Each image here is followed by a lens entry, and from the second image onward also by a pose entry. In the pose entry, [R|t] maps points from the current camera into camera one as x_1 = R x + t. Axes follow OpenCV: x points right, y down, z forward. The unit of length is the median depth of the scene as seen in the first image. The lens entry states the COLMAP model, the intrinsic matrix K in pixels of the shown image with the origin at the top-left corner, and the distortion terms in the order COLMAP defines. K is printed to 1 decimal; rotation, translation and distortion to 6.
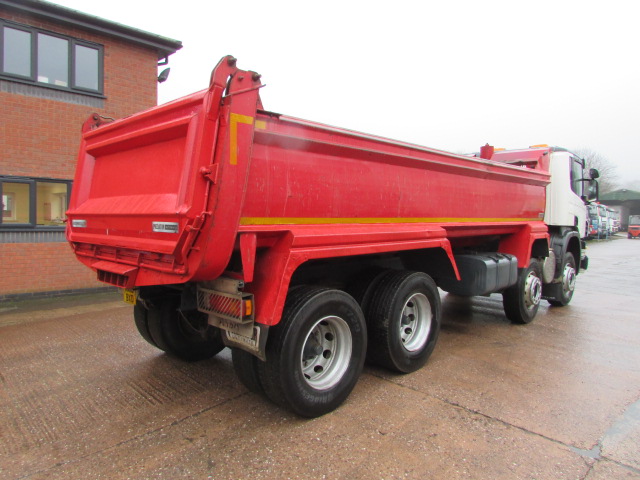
lens RADIAL K [[457.3, 0, 320.0], [0, 457.3, 240.0], [0, 0, 1]] dist [-0.008043, 0.001995]
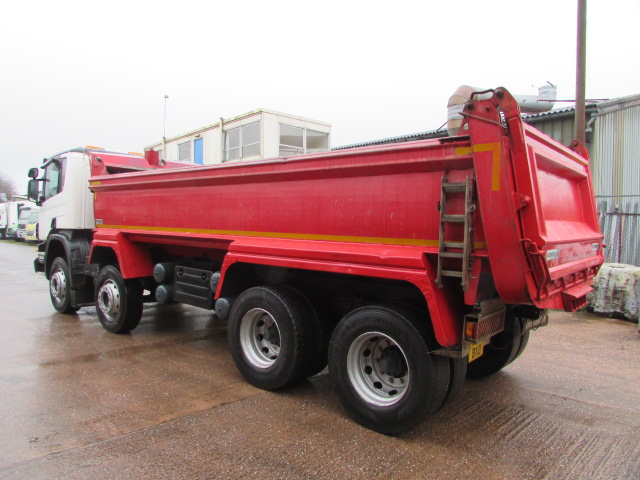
lens RADIAL K [[447.5, 0, 320.8], [0, 447.5, 242.6], [0, 0, 1]] dist [-0.002476, 0.000566]
pose [[-0.073595, -0.052048, 0.995929, -1.274498], [0.033270, 0.997953, 0.054612, -0.110306], [-0.996733, 0.037154, -0.071713, 1.486098]]
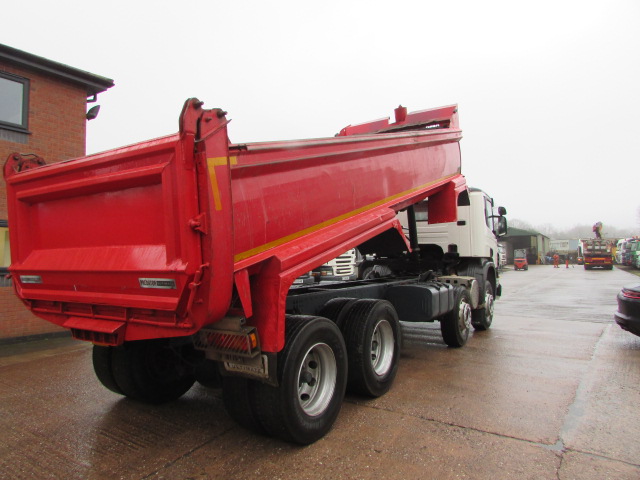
lens RADIAL K [[457.1, 0, 320.0], [0, 457.1, 240.0], [0, 0, 1]] dist [-0.012929, -0.002678]
pose [[0.978876, -0.015550, 0.203862, -0.168408], [0.033677, 0.995747, -0.085754, 0.019481], [-0.201661, 0.090808, 0.975237, -0.036357]]
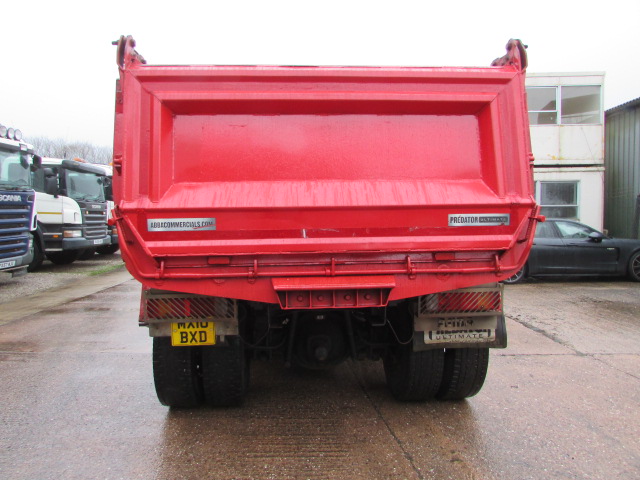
lens RADIAL K [[447.5, 0, 320.8], [0, 447.5, 242.6], [0, 0, 1]] dist [-0.002476, 0.000566]
pose [[0.656560, -0.071341, 0.750892, -0.878887], [0.056181, 0.997377, 0.045636, -0.030254], [-0.752178, 0.012223, 0.658846, 0.506042]]
